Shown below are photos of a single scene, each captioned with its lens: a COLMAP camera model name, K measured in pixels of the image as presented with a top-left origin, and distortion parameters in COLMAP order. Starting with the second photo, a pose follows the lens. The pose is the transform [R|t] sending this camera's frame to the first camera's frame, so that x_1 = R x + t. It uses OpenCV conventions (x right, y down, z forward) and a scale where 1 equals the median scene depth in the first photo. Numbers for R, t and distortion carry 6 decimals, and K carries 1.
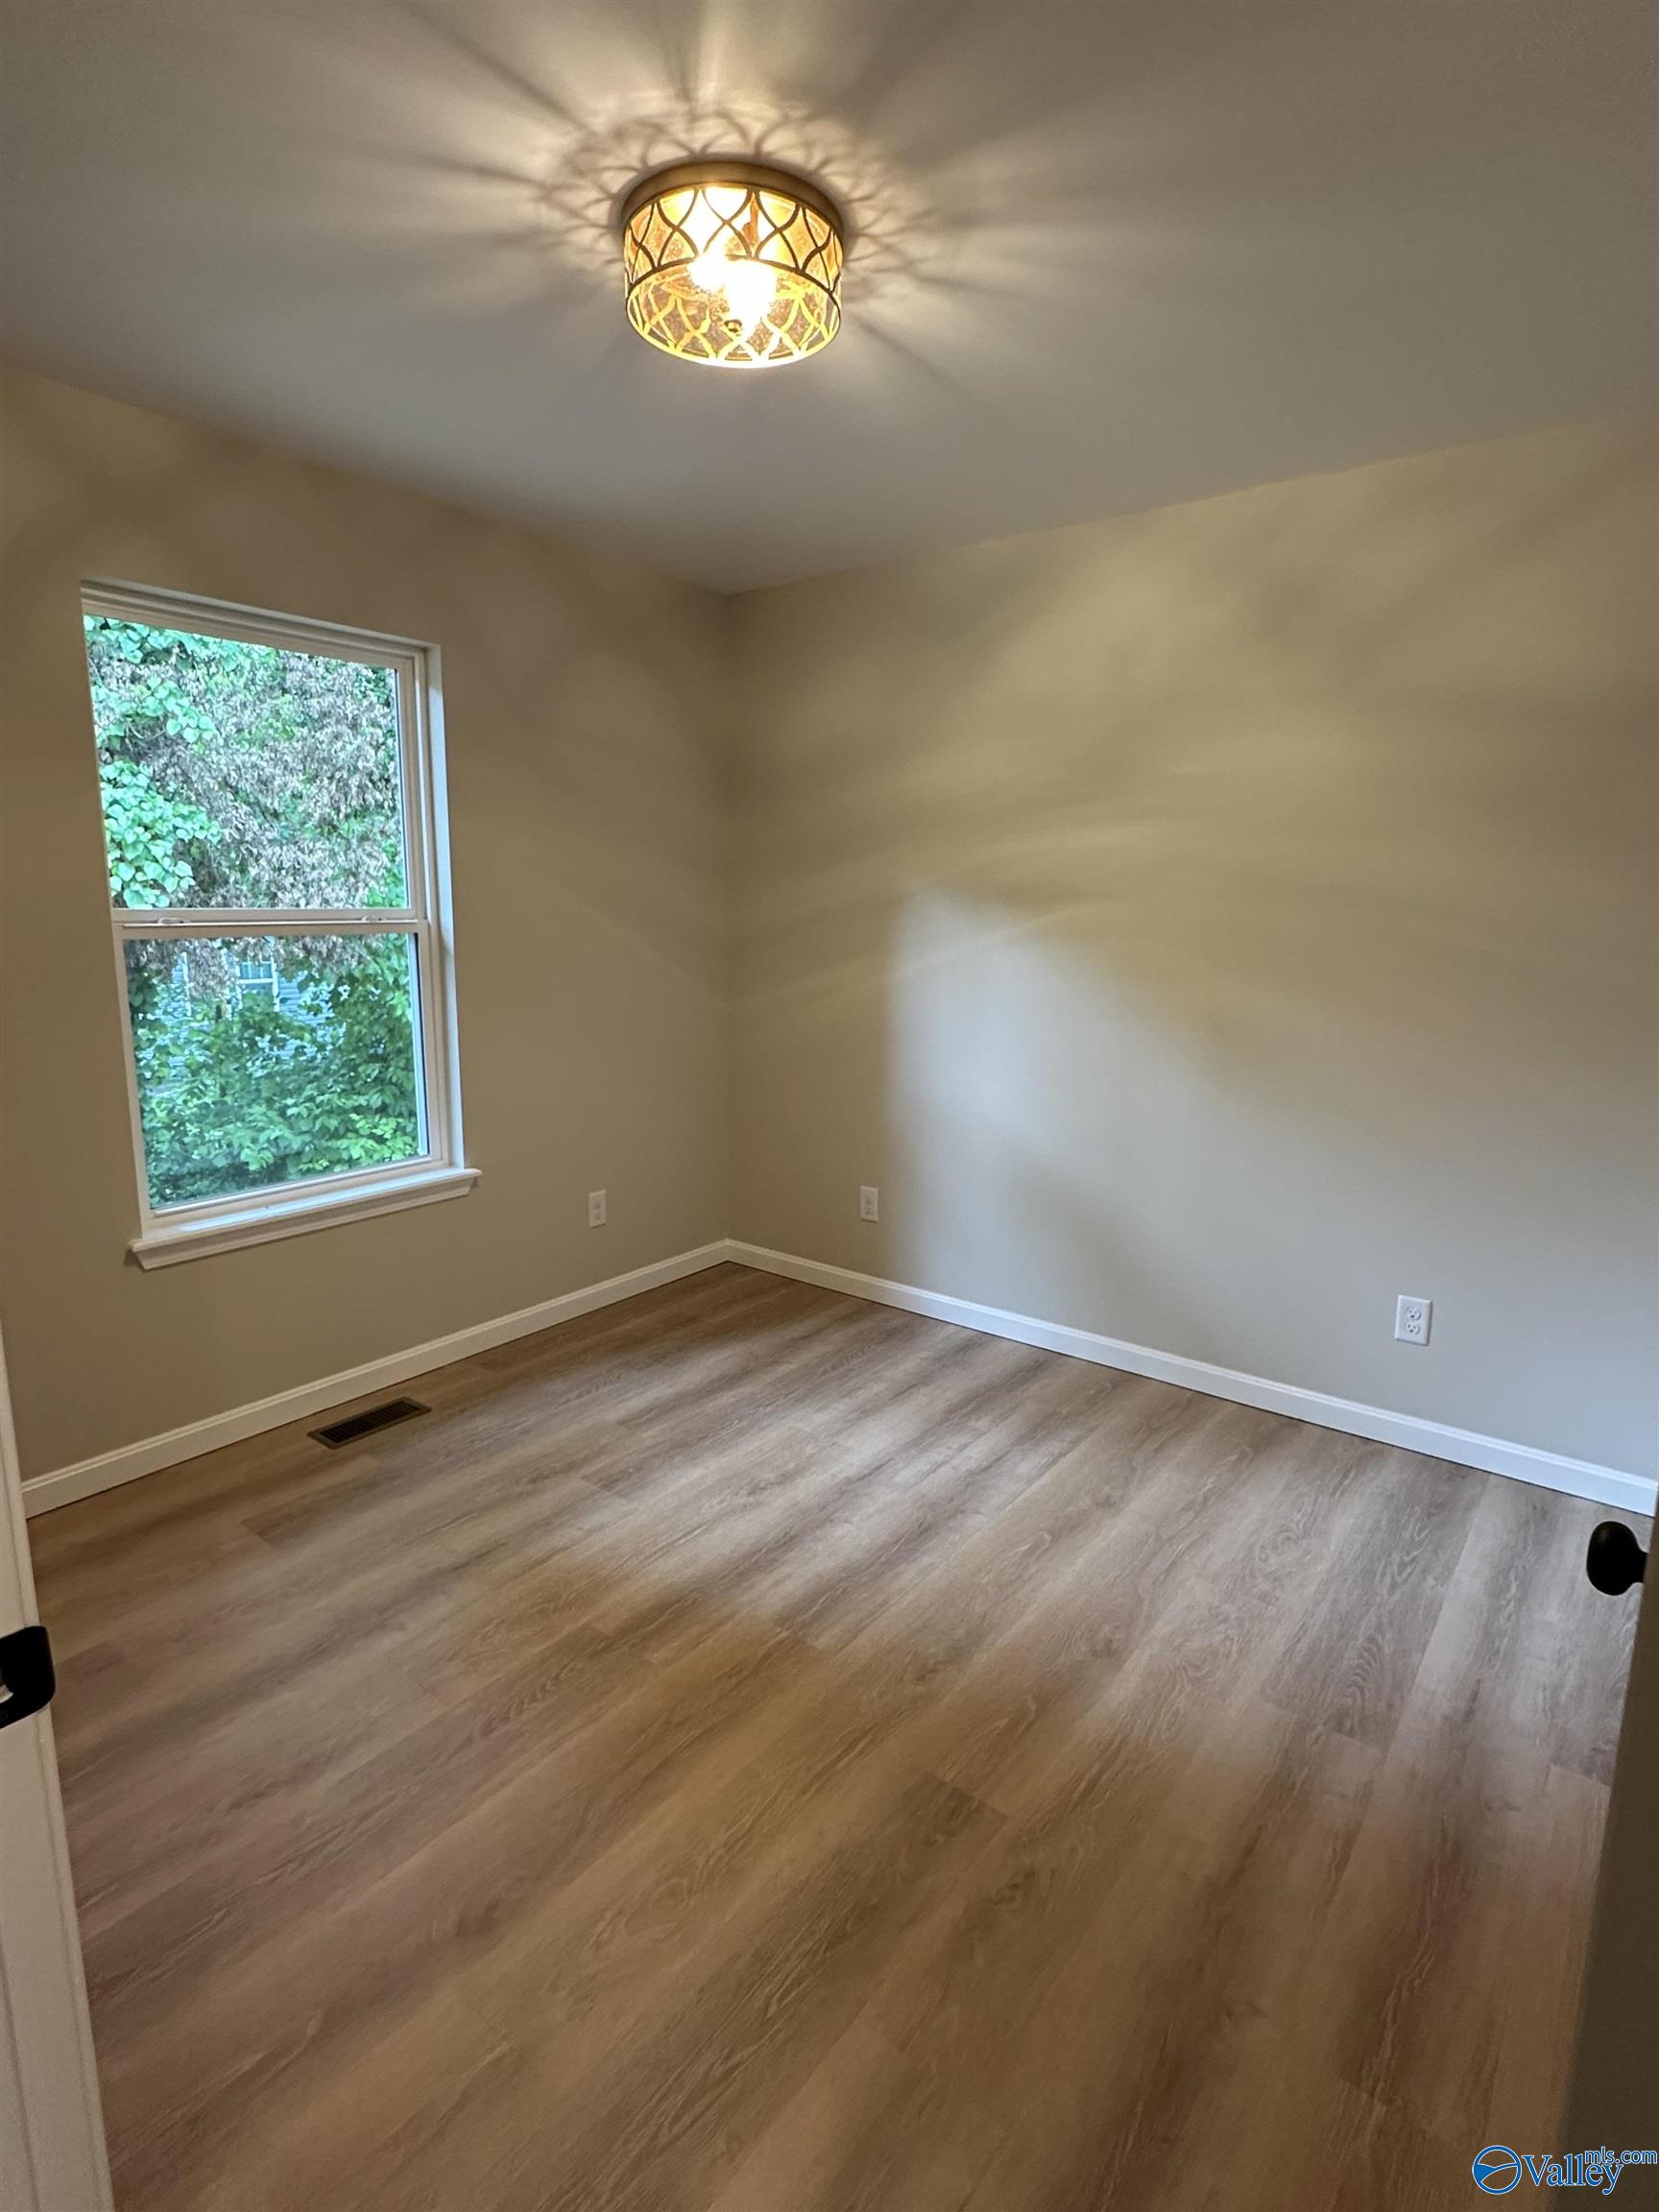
lens RADIAL K [[1140.1, 0, 824.7], [0, 1140.1, 1108.2], [0, 0, 1]] dist [0.009556, -0.001346]
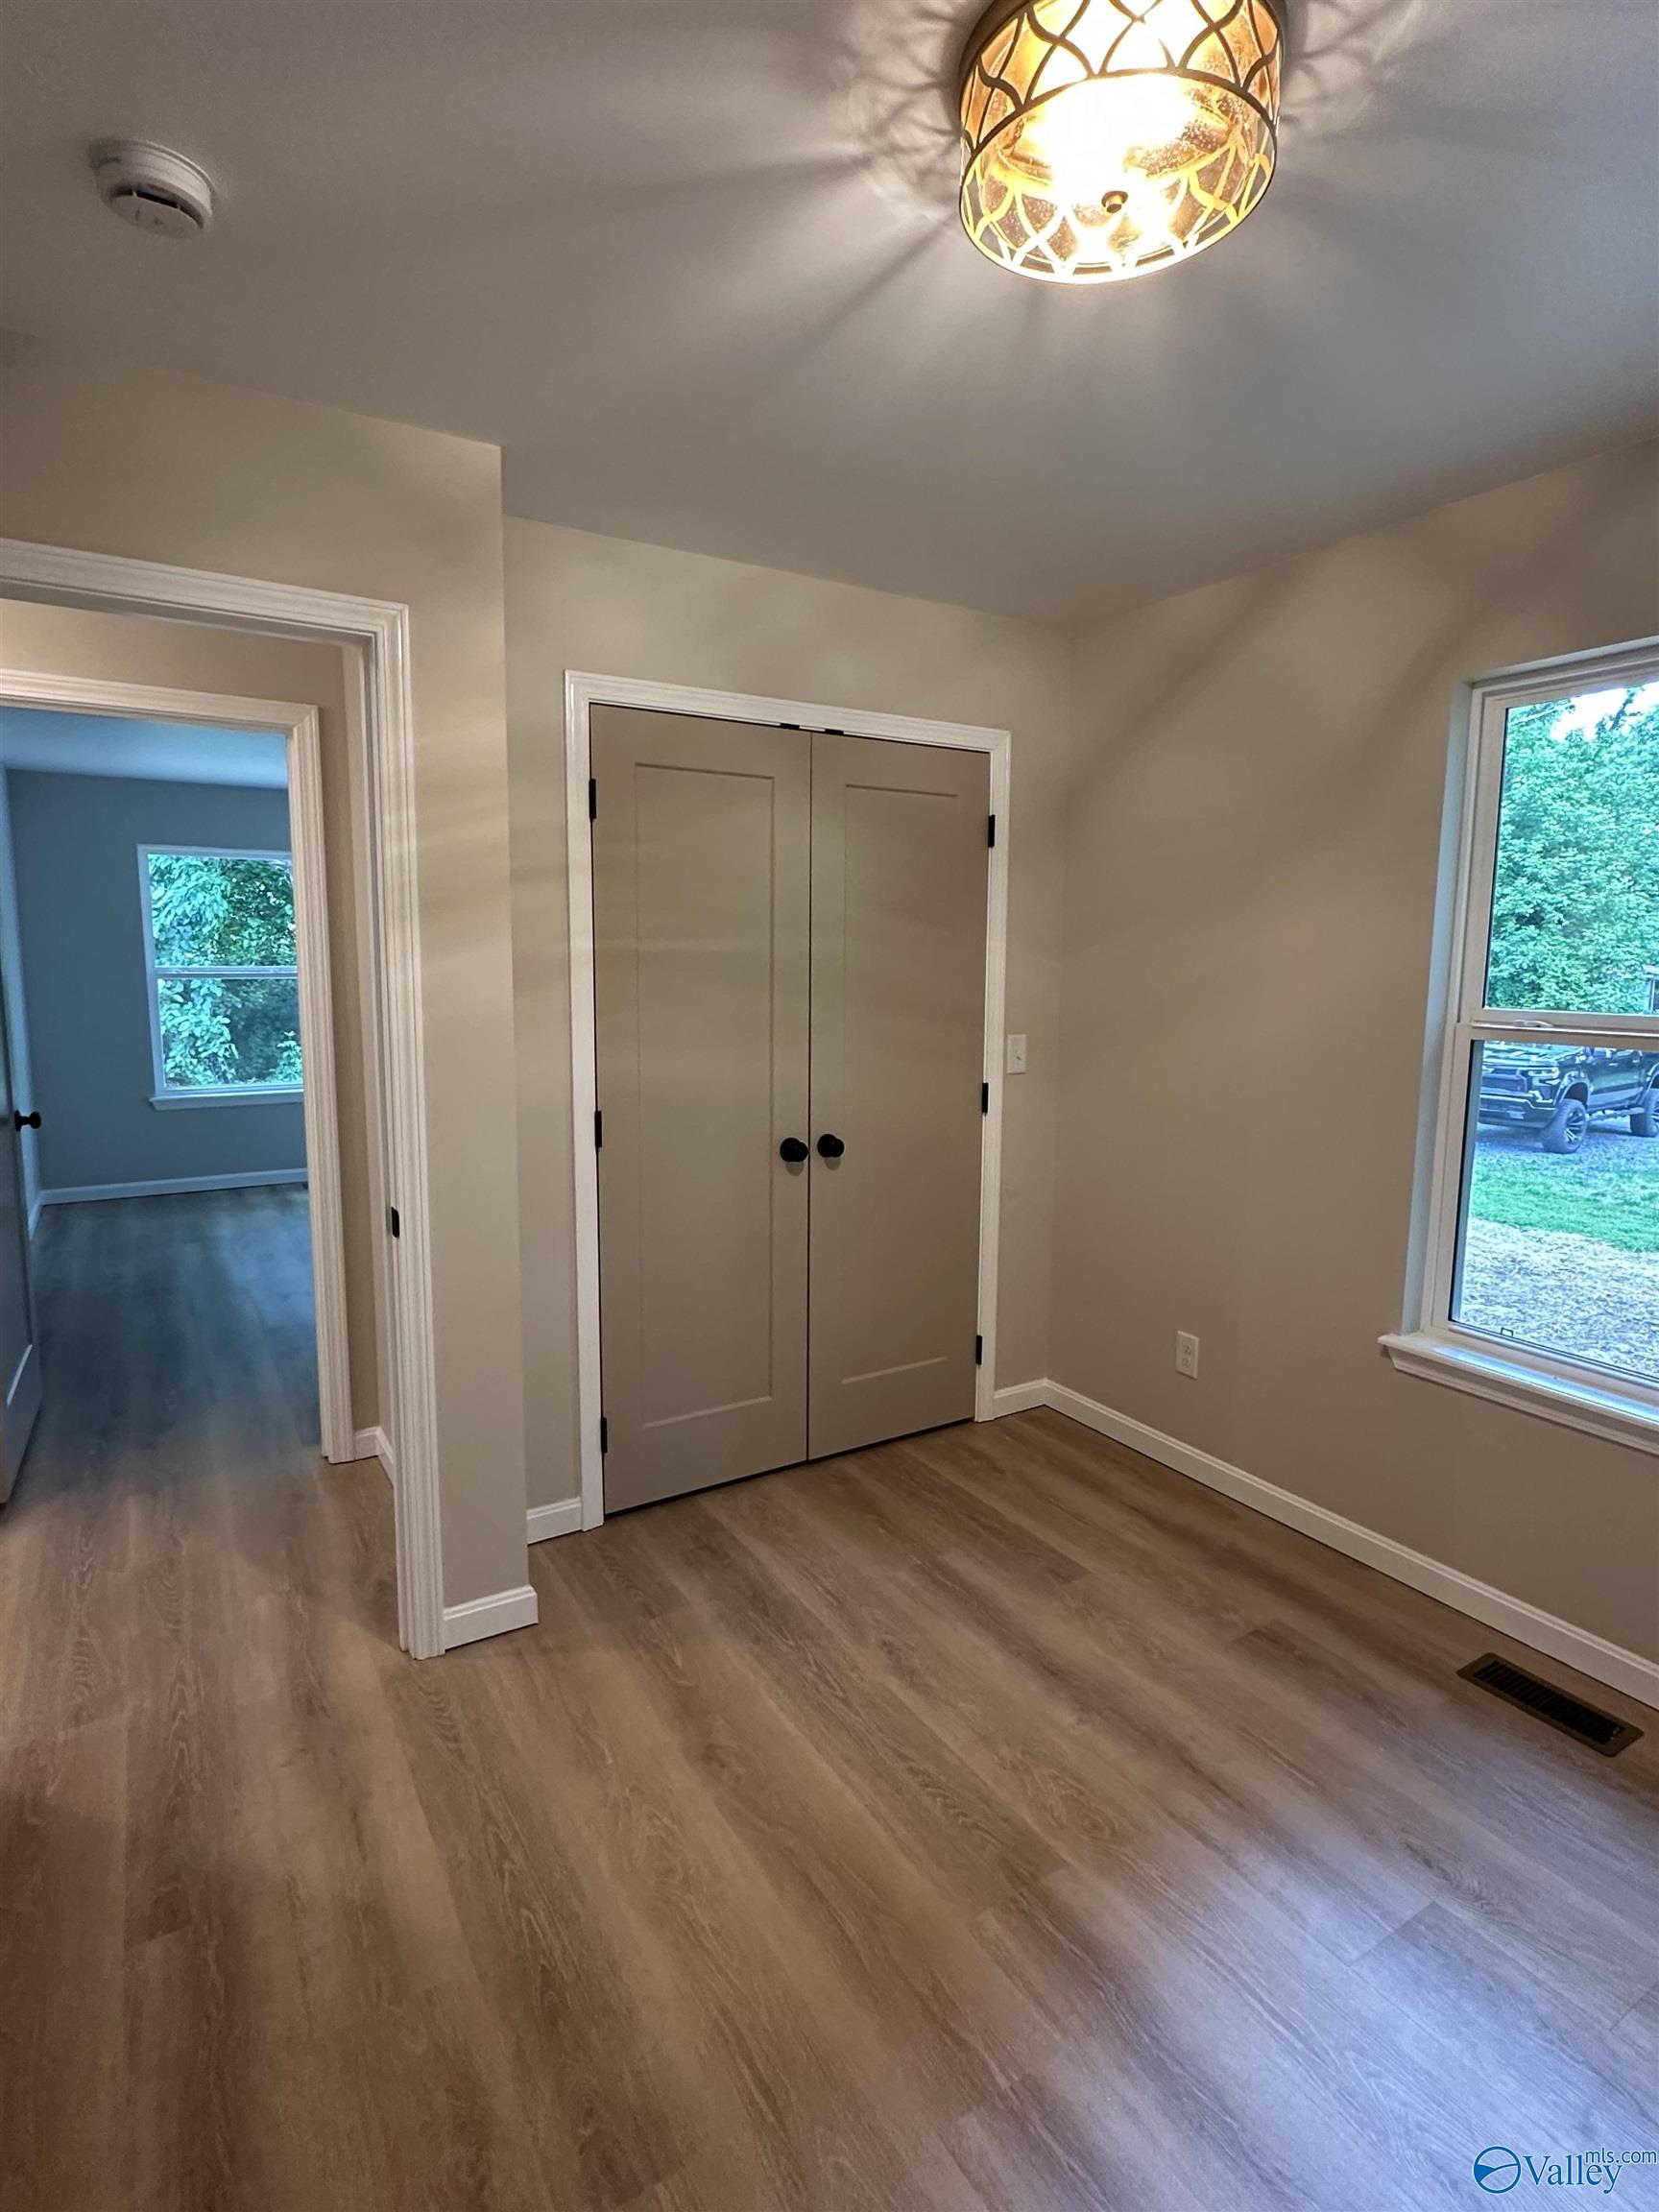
lens RADIAL K [[1140.1, 0, 825.3], [0, 1140.1, 1105.1], [0, 0, 1]] dist [0.009556, -0.001346]
pose [[-0.372760, 0.105965, -0.921858, 0.616849], [-0.177486, 0.966975, 0.182918, -0.223088], [0.910796, 0.231801, -0.341642, 1.082990]]
